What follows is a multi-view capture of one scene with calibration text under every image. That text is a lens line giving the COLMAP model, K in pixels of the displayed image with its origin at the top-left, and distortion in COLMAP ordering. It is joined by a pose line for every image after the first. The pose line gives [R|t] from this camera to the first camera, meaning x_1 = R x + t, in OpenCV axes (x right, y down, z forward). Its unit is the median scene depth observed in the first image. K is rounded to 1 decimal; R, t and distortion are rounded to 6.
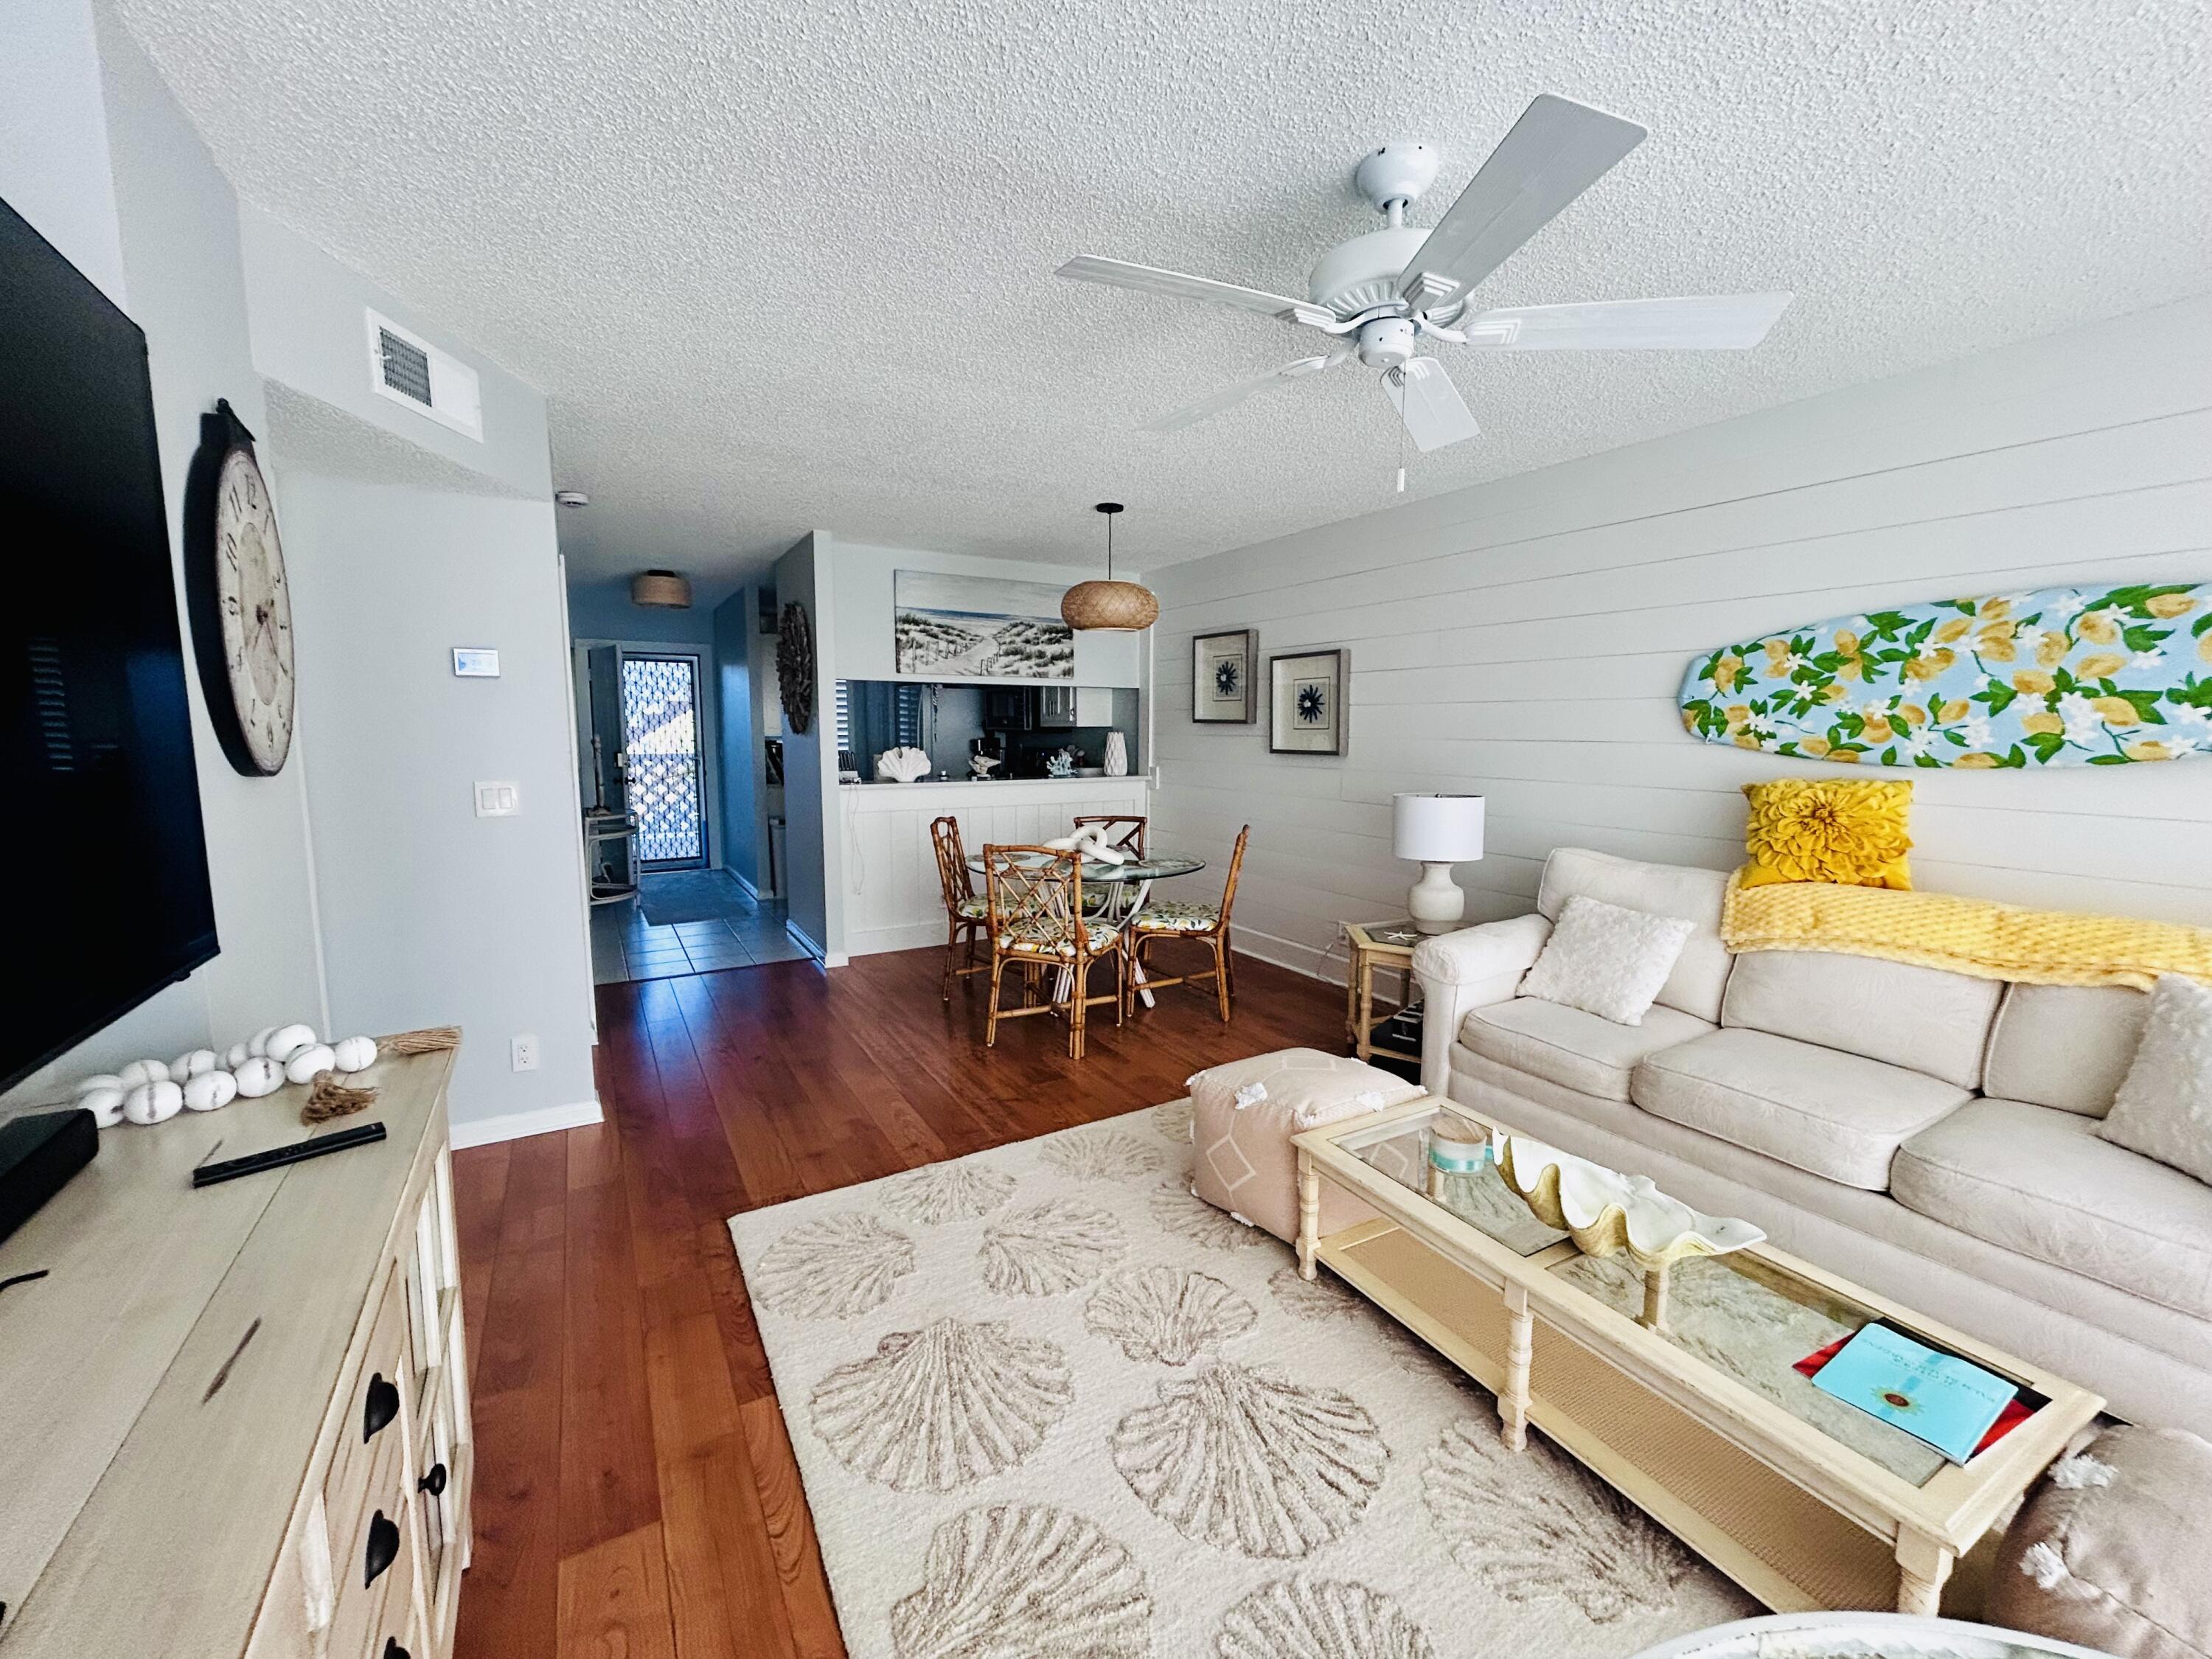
lens RADIAL K [[881.7, 0, 1106.0], [0, 881.7, 829.5], [0, 0, 1]] dist [0.000928, 0.000119]
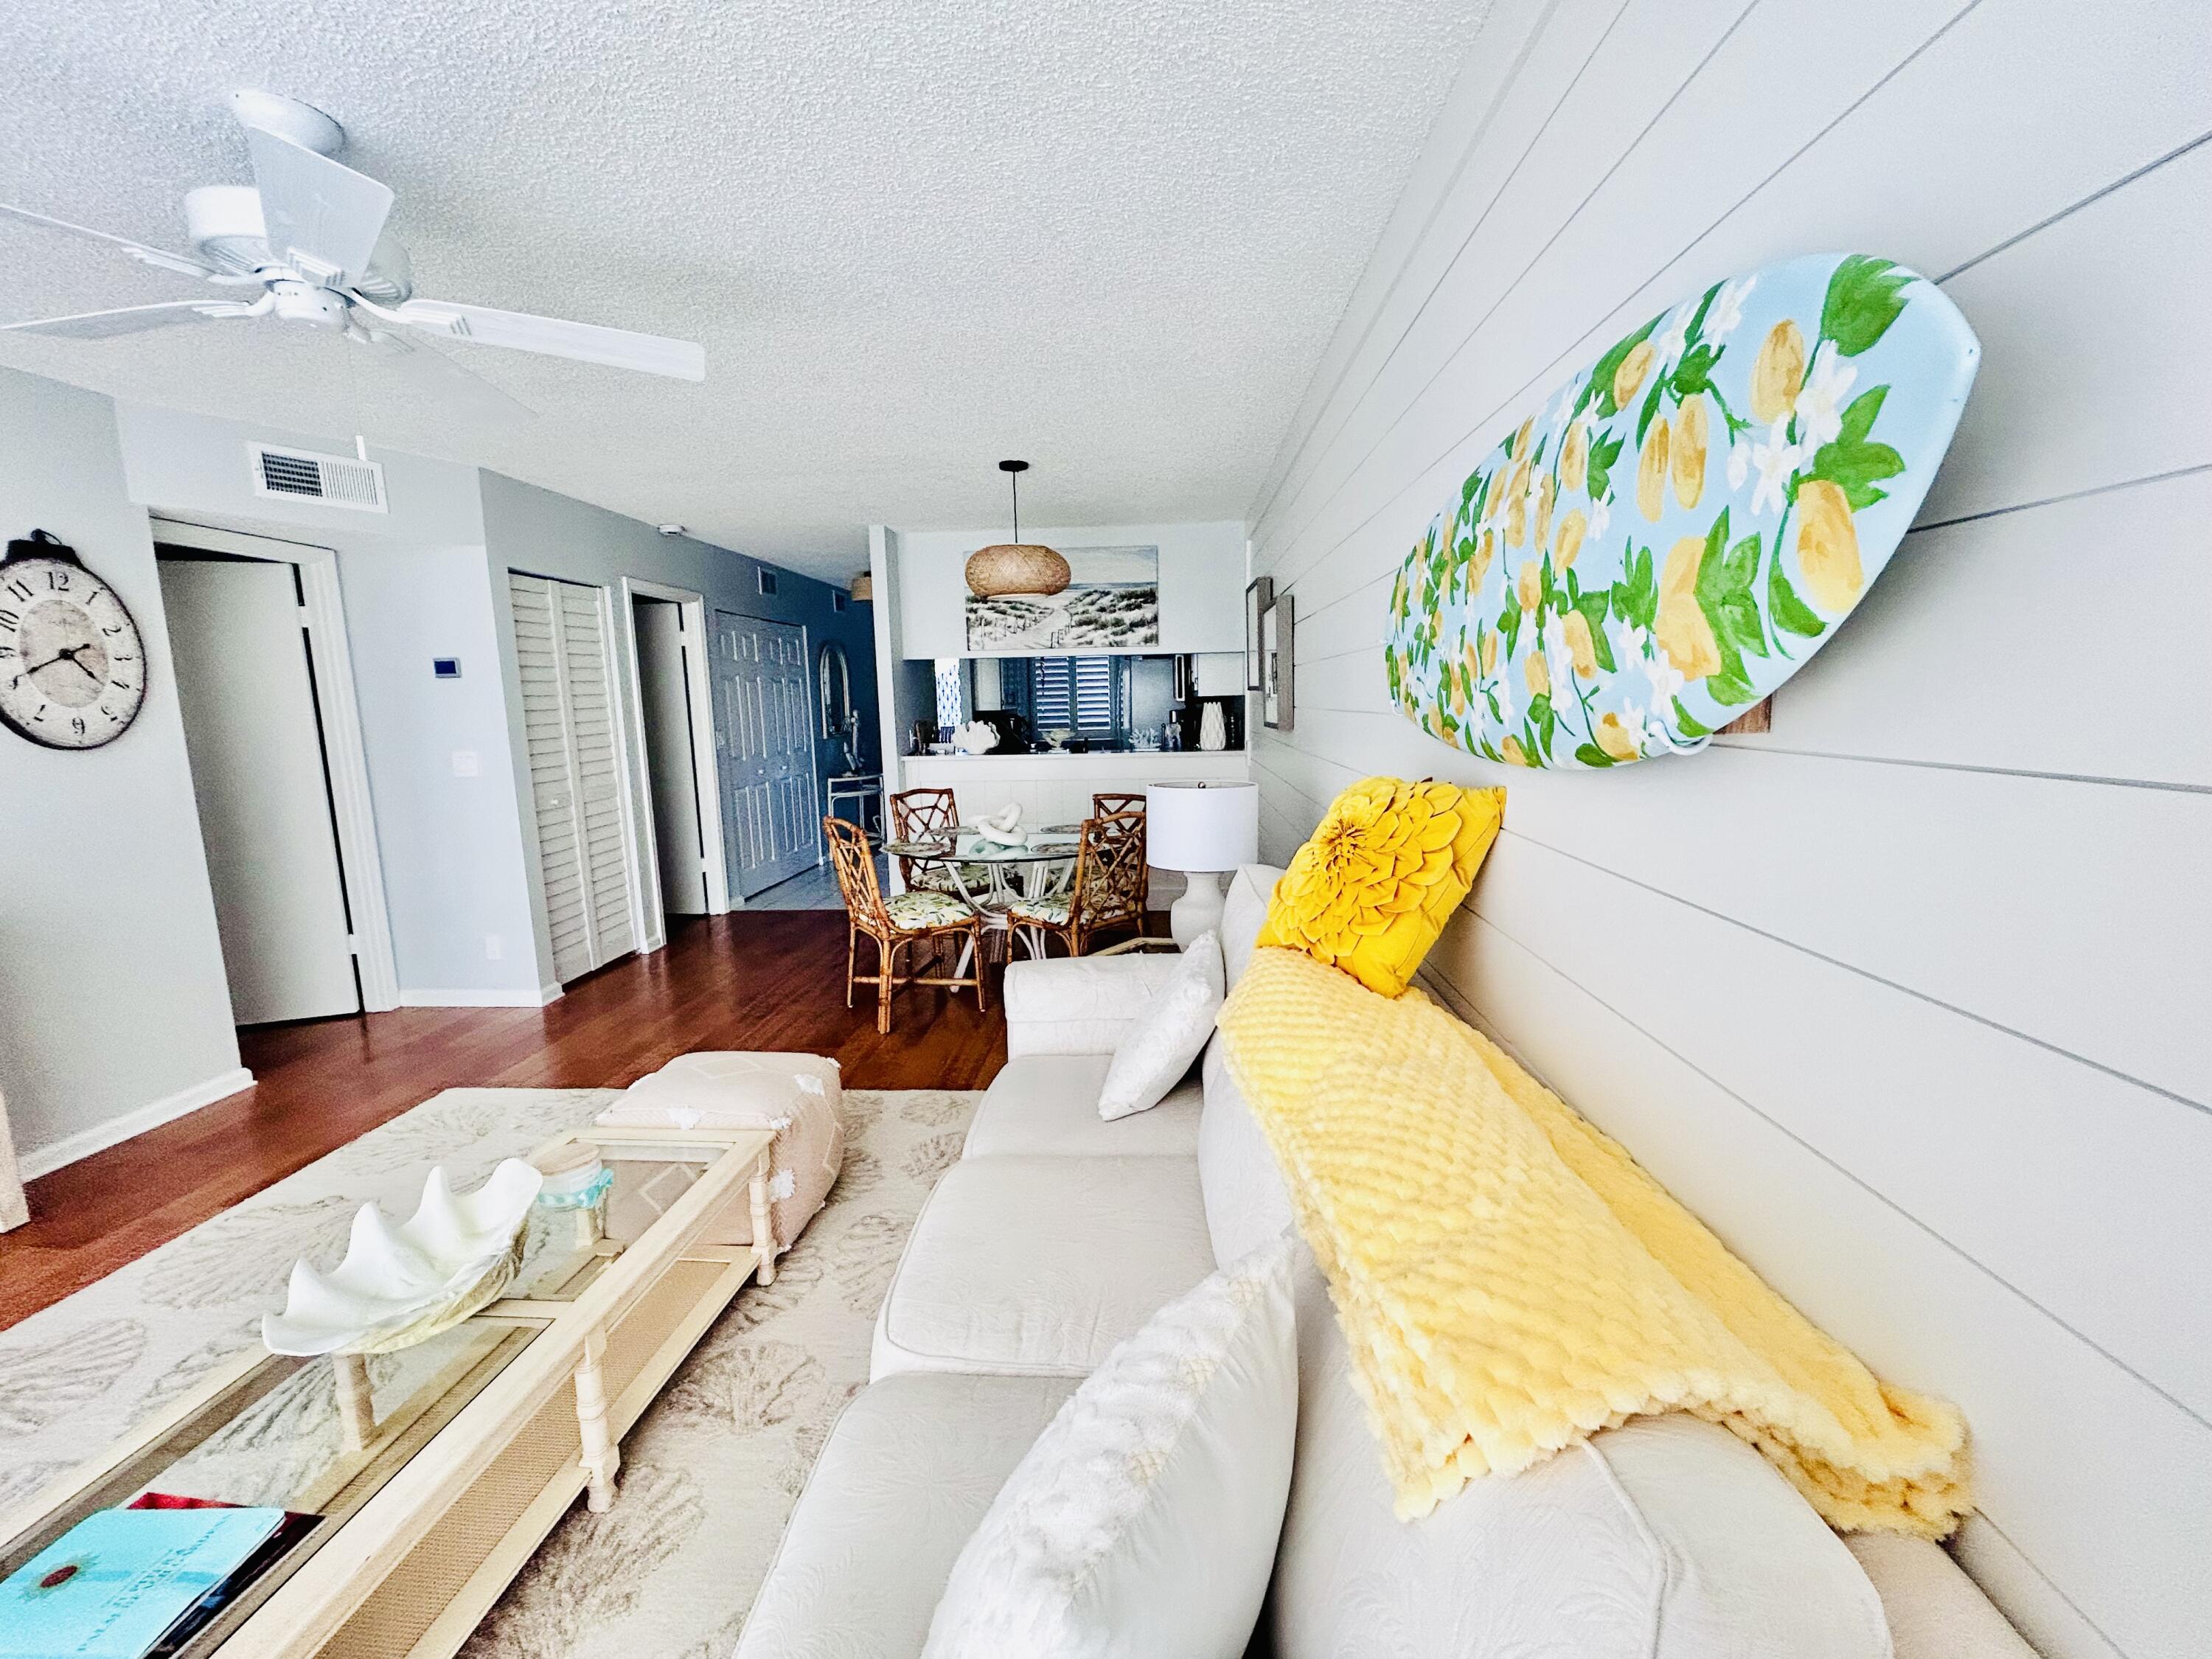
lens RADIAL K [[881.7, 0, 1106.0], [0, 881.7, 829.5], [0, 0, 1]] dist [0.000928, 0.000119]
pose [[0.833057, 0.061187, -0.549792, 0.933041], [-0.041237, 0.997968, 0.048582, -0.041193], [0.551648, -0.017799, 0.833887, 0.391075]]
